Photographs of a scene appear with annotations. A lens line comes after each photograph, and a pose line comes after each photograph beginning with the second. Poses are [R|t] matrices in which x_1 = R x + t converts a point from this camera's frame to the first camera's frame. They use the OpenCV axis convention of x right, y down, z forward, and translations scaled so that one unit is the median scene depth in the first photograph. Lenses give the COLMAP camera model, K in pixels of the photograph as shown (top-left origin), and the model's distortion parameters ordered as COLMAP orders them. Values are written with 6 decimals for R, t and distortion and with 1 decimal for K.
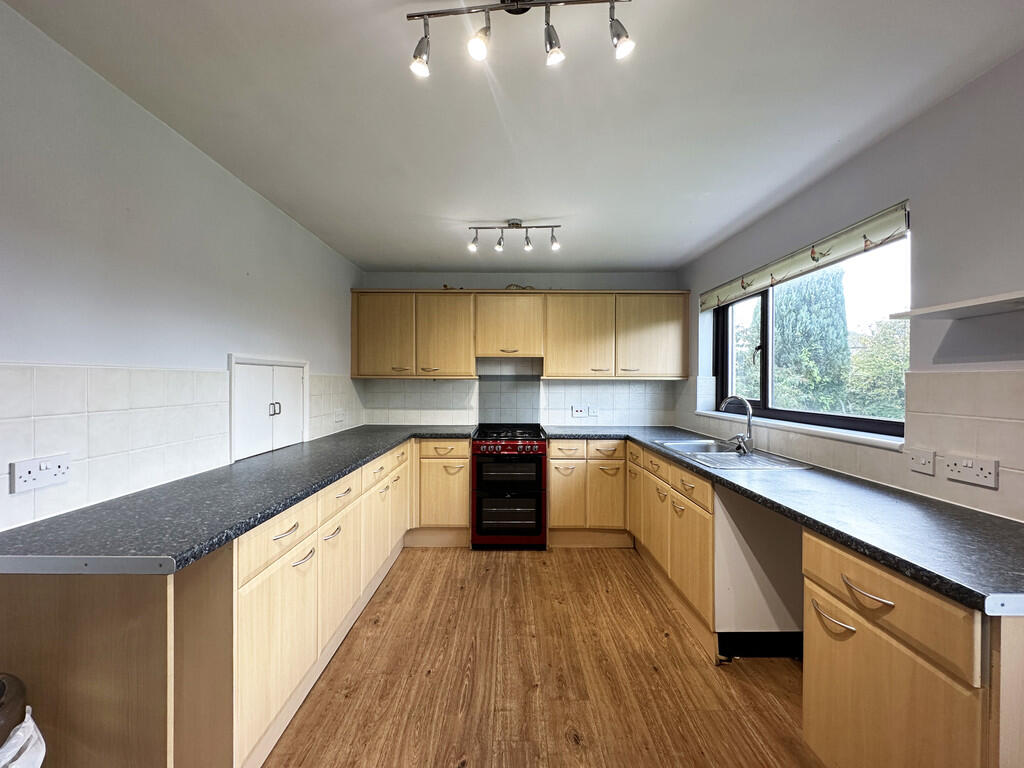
lens RADIAL K [[408.4, 0, 512.0], [0, 408.4, 384.0], [0, 0, 1]] dist [-0.001174, 0.000157]
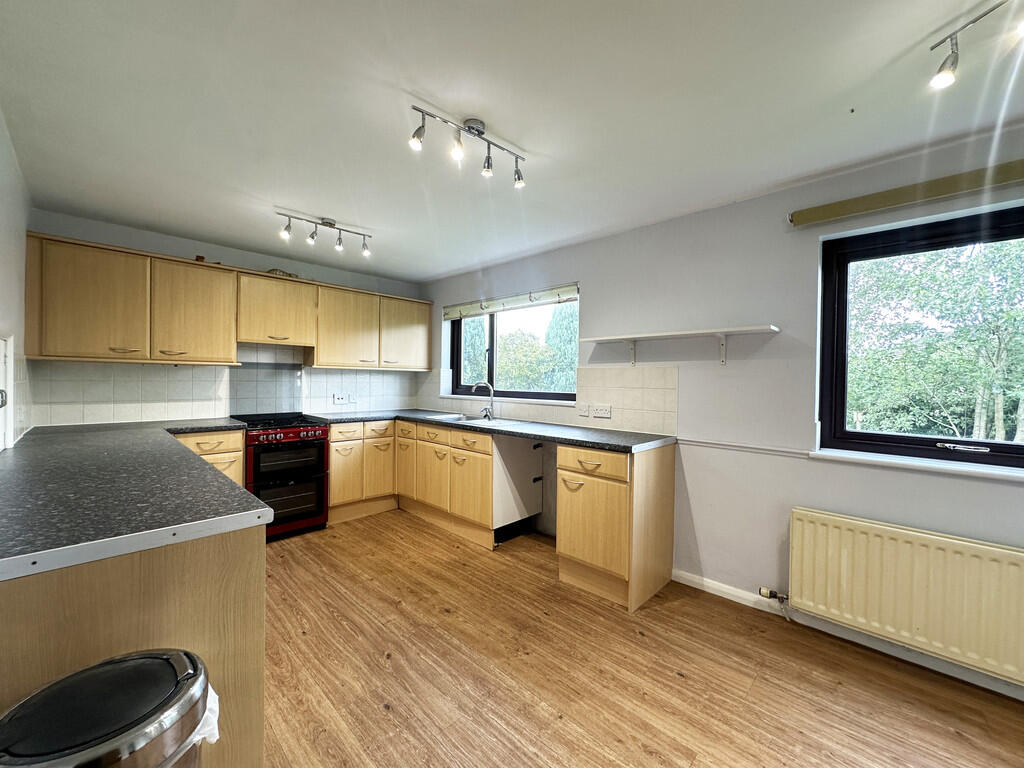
lens RADIAL K [[408.4, 0, 512.0], [0, 408.4, 384.0], [0, 0, 1]] dist [-0.001174, 0.000157]
pose [[0.694135, -0.002343, 0.719841, -0.354448], [-0.006425, 0.999935, 0.009450, 0.017714], [-0.719816, -0.011184, 0.694075, -0.086330]]
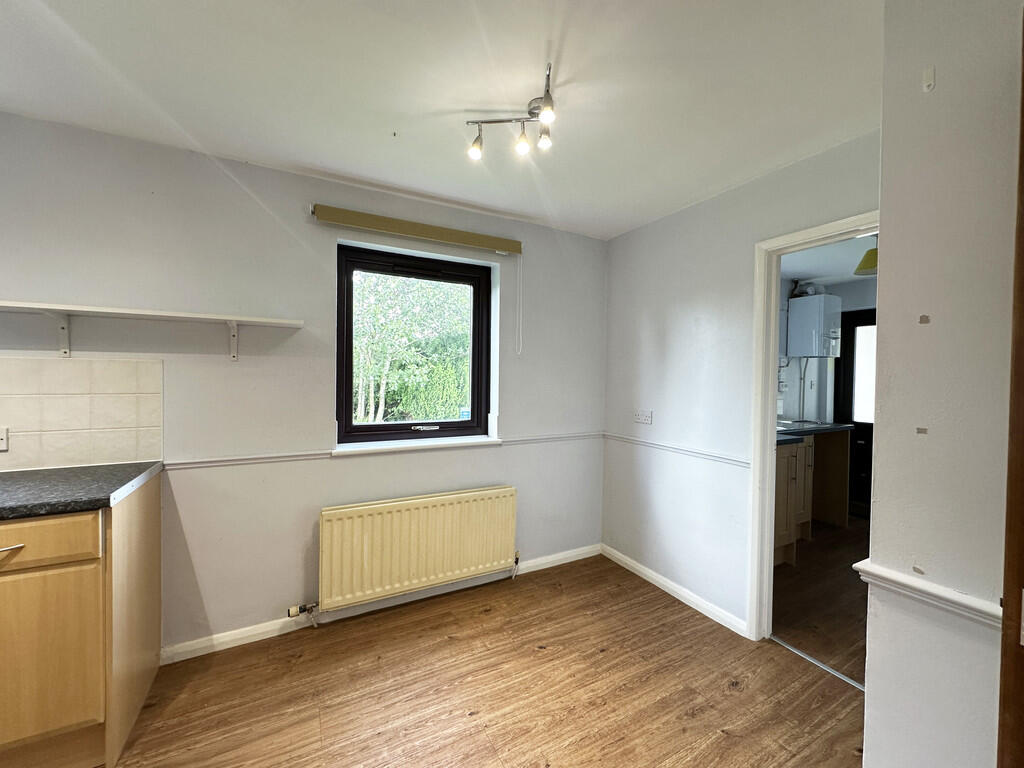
lens RADIAL K [[408.4, 0, 512.0], [0, 408.4, 384.0], [0, 0, 1]] dist [-0.001174, 0.000157]
pose [[-0.468314, -0.031012, 0.883018, -0.265478], [-0.010467, 0.999508, 0.029552, -0.001701], [-0.883500, 0.004597, -0.468408, 0.081044]]
